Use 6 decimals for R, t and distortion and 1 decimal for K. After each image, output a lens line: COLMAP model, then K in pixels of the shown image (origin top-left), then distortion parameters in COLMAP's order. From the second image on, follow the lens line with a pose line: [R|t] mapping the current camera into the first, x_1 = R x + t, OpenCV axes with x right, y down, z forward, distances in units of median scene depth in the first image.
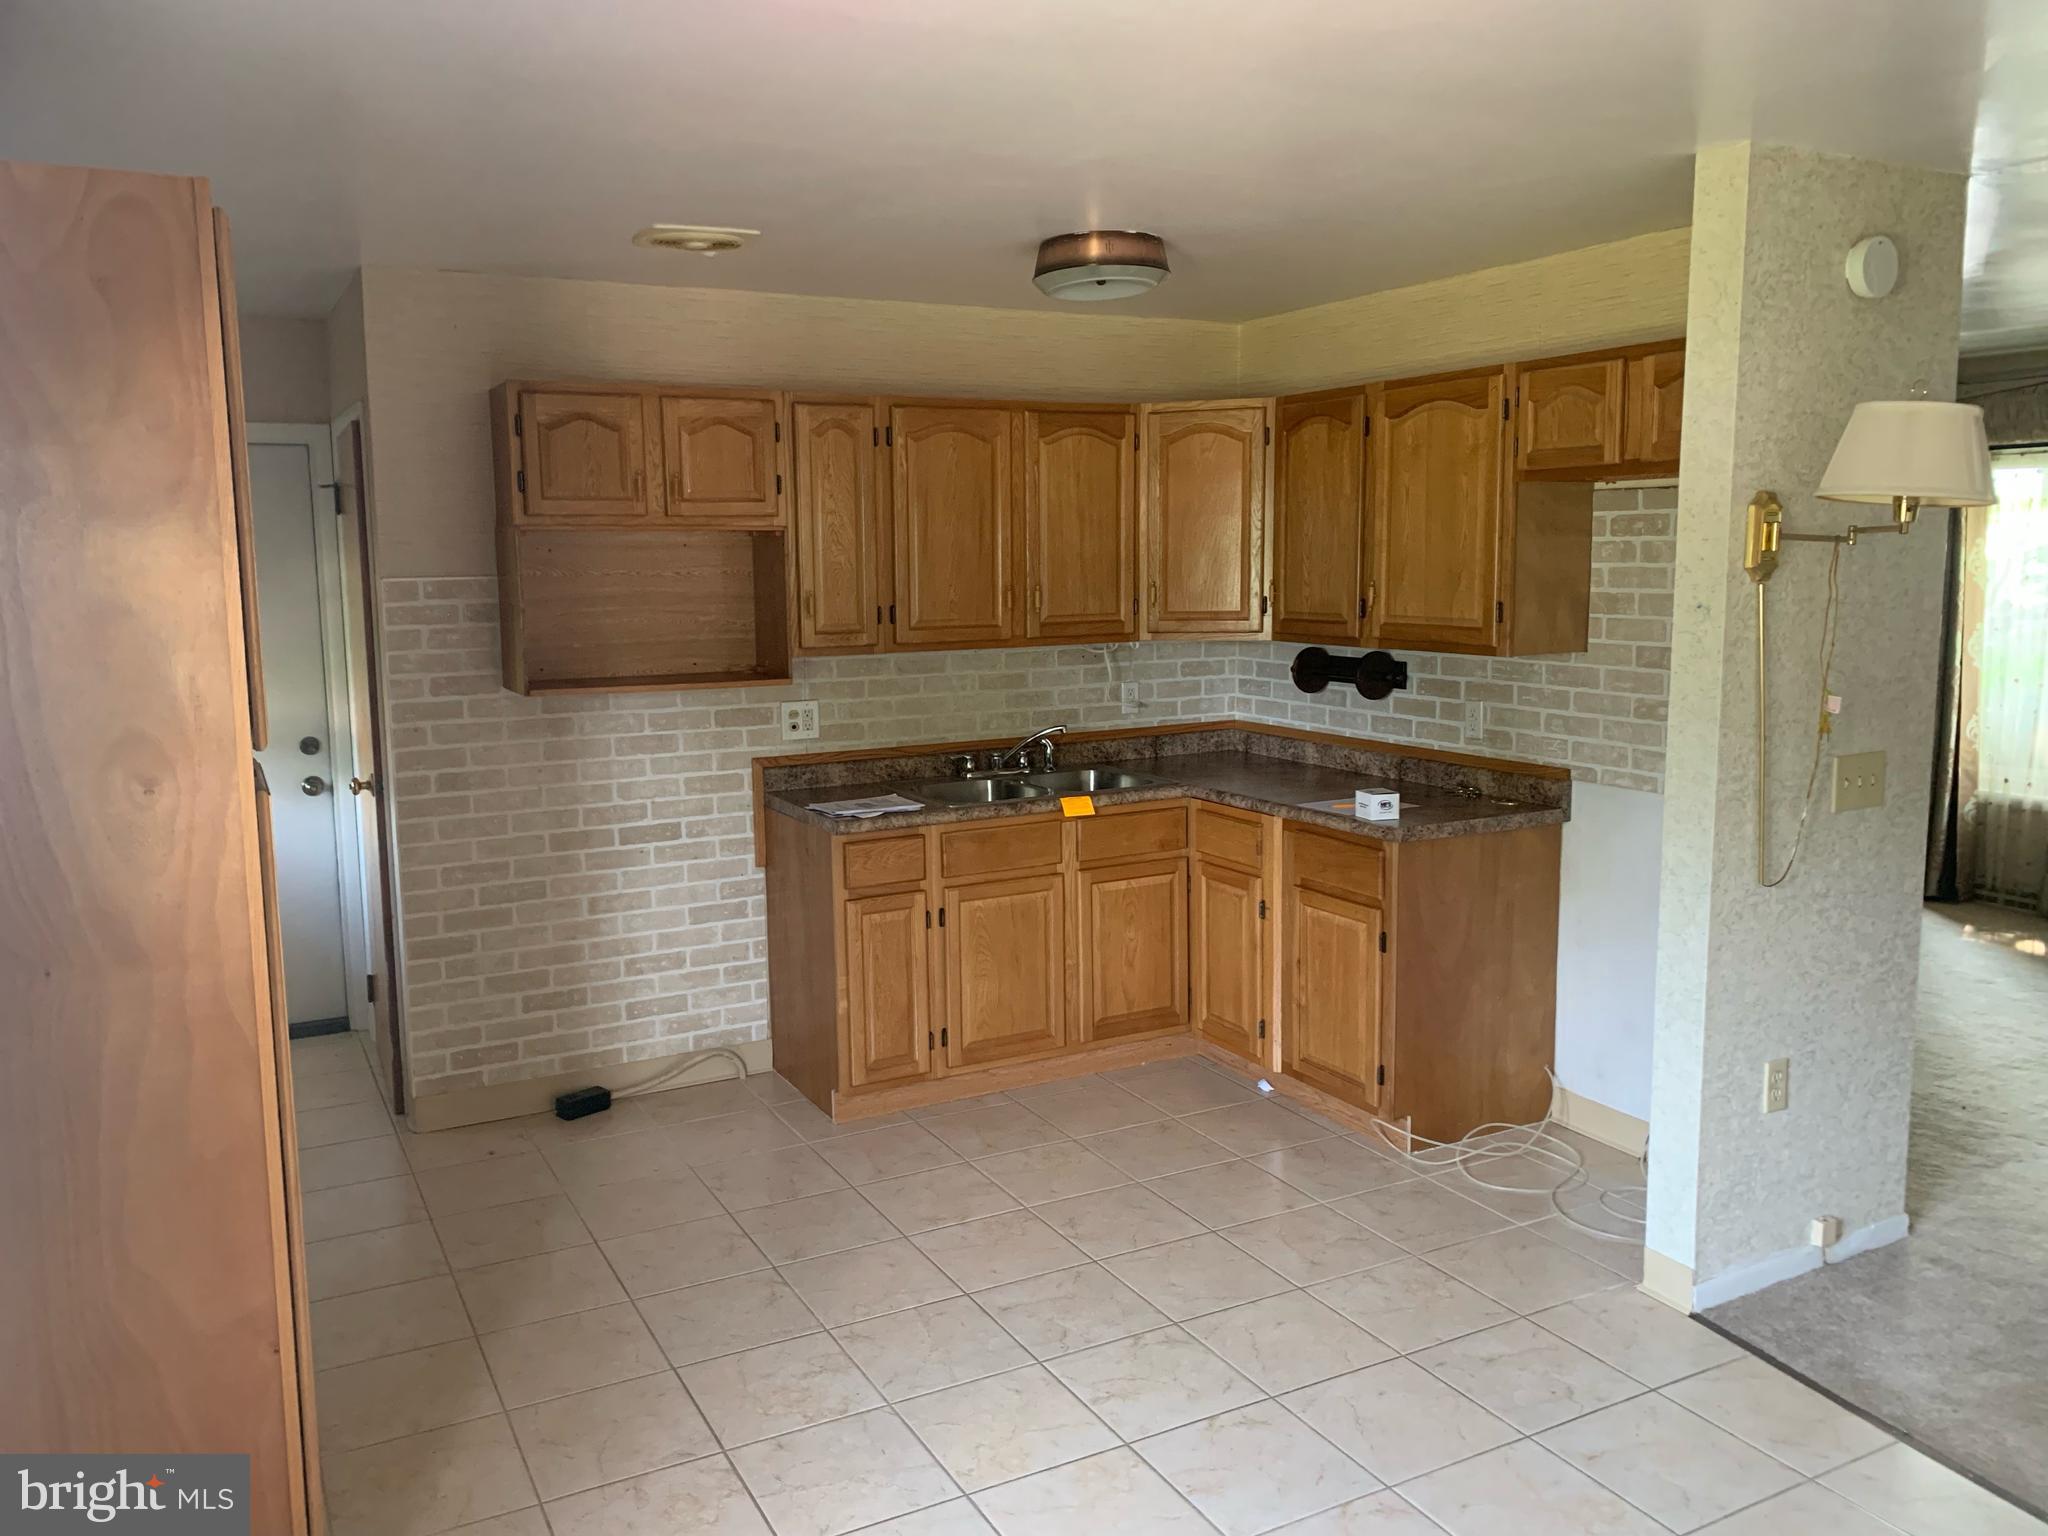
lens RADIAL K [[1557.4, 0, 1024.0], [0, 1557.4, 768.0], [0, 0, 1]] dist [0.143060, -0.254580]
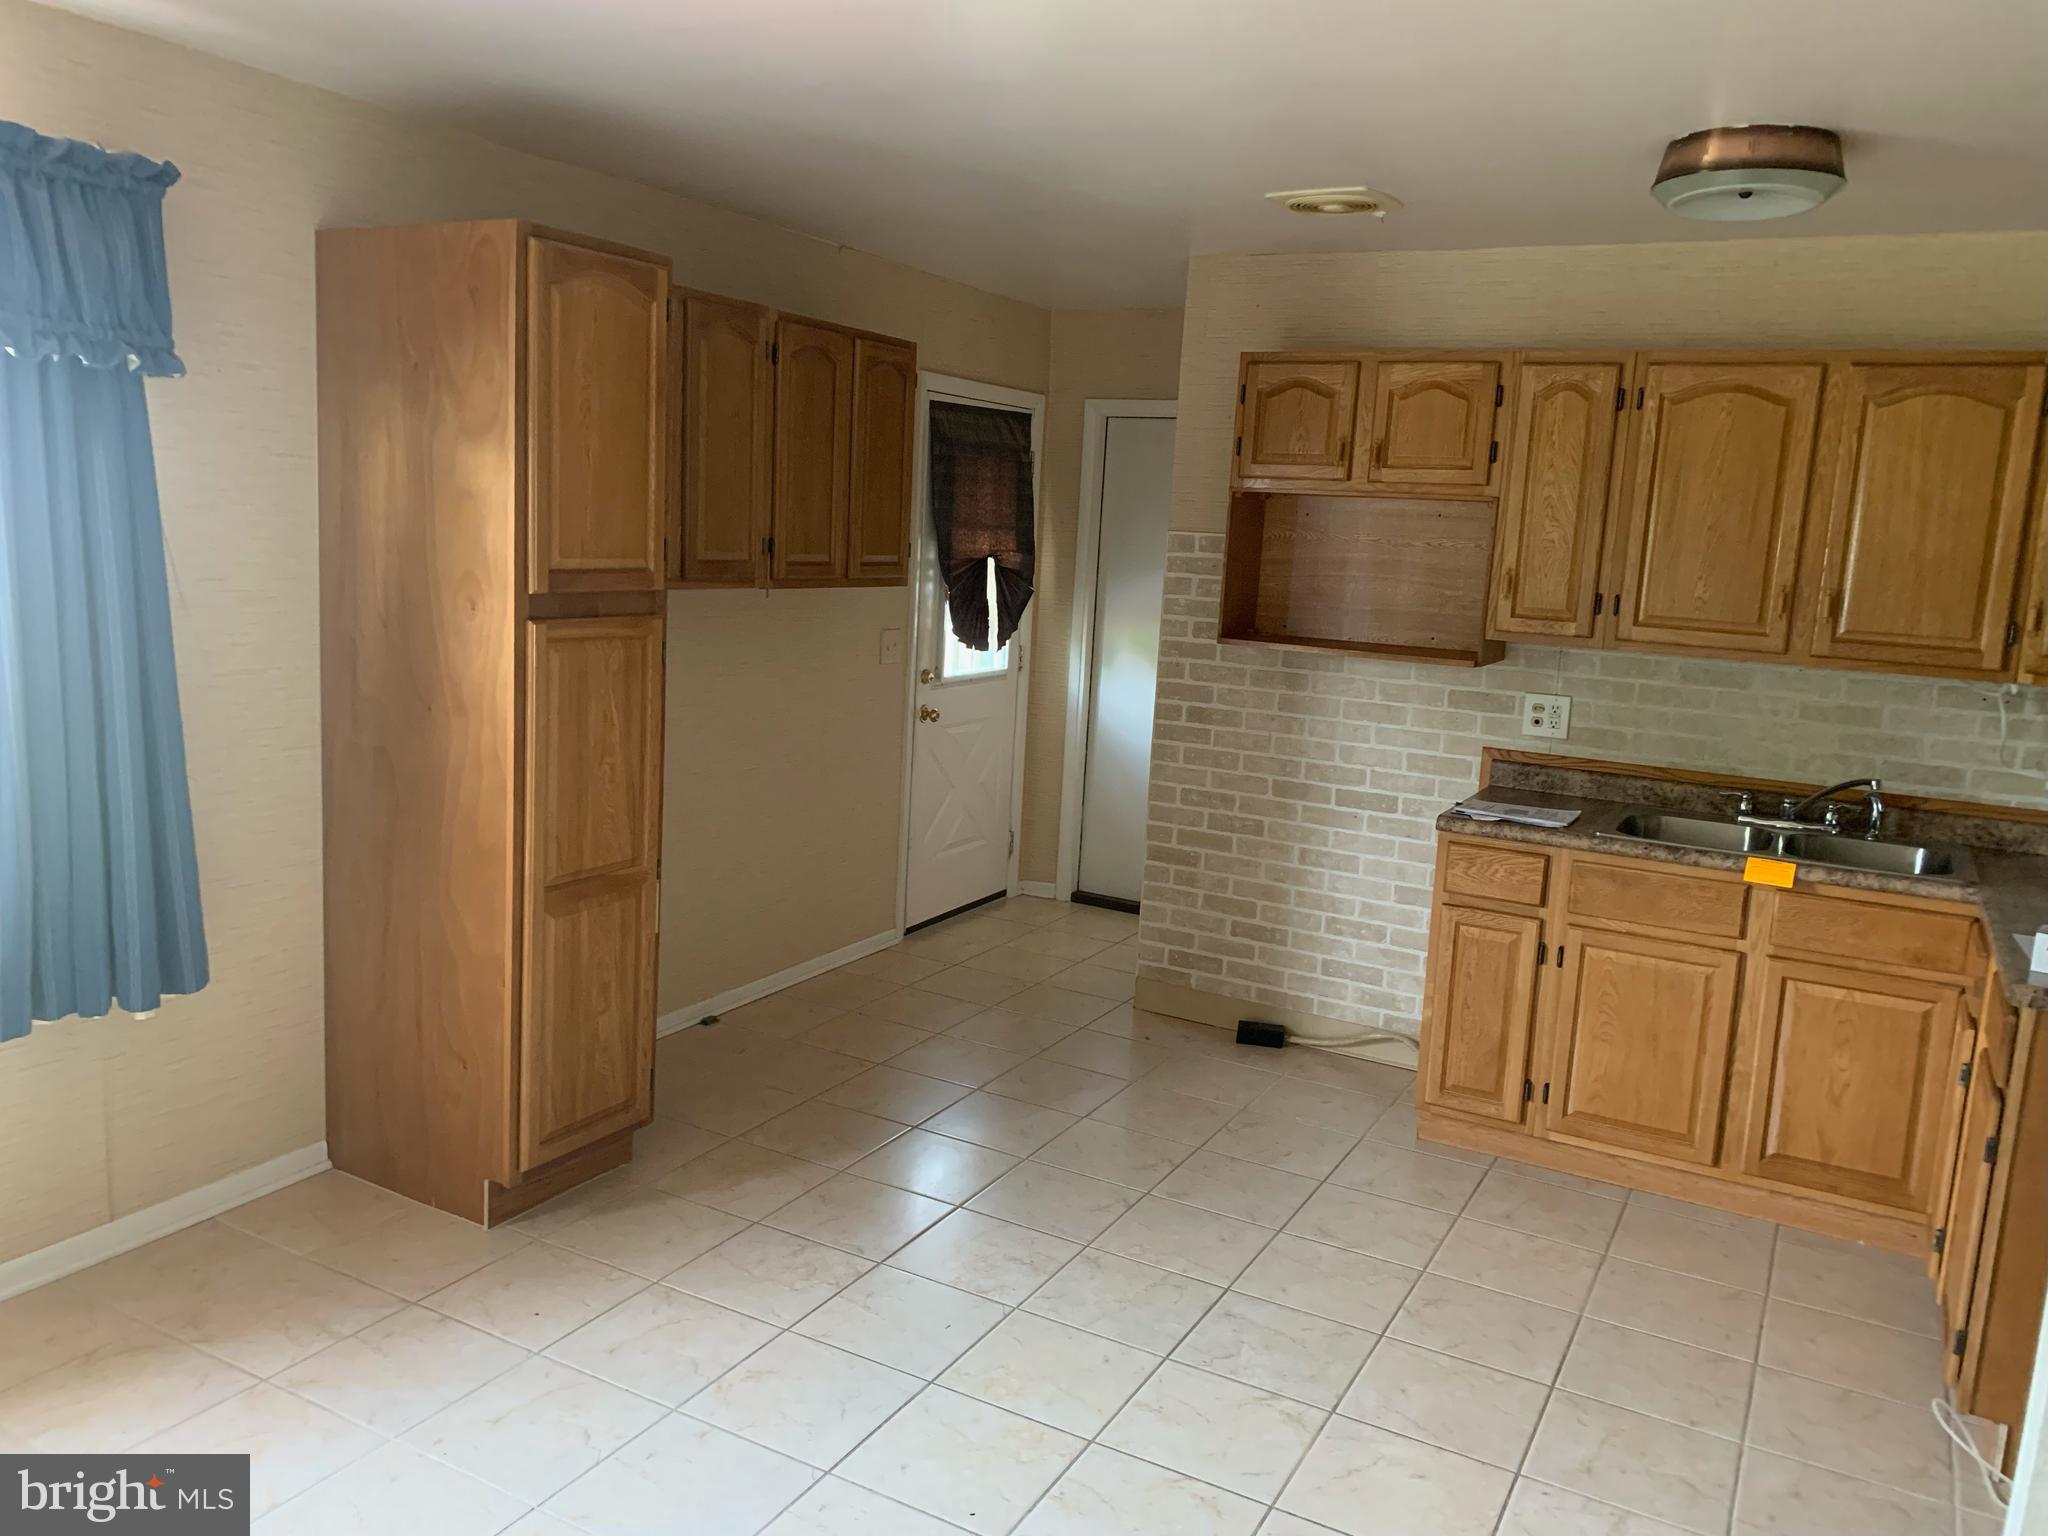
lens RADIAL K [[1573.8, 0, 1000.9], [0, 1573.8, 788.3], [0, 0, 1]] dist [0.077823, -0.151096]
pose [[0.536452, 0.186054, -0.823166, 0.471894], [-0.178542, 0.978338, 0.104772, -0.030670], [0.824828, 0.090765, 0.558050, 0.241501]]
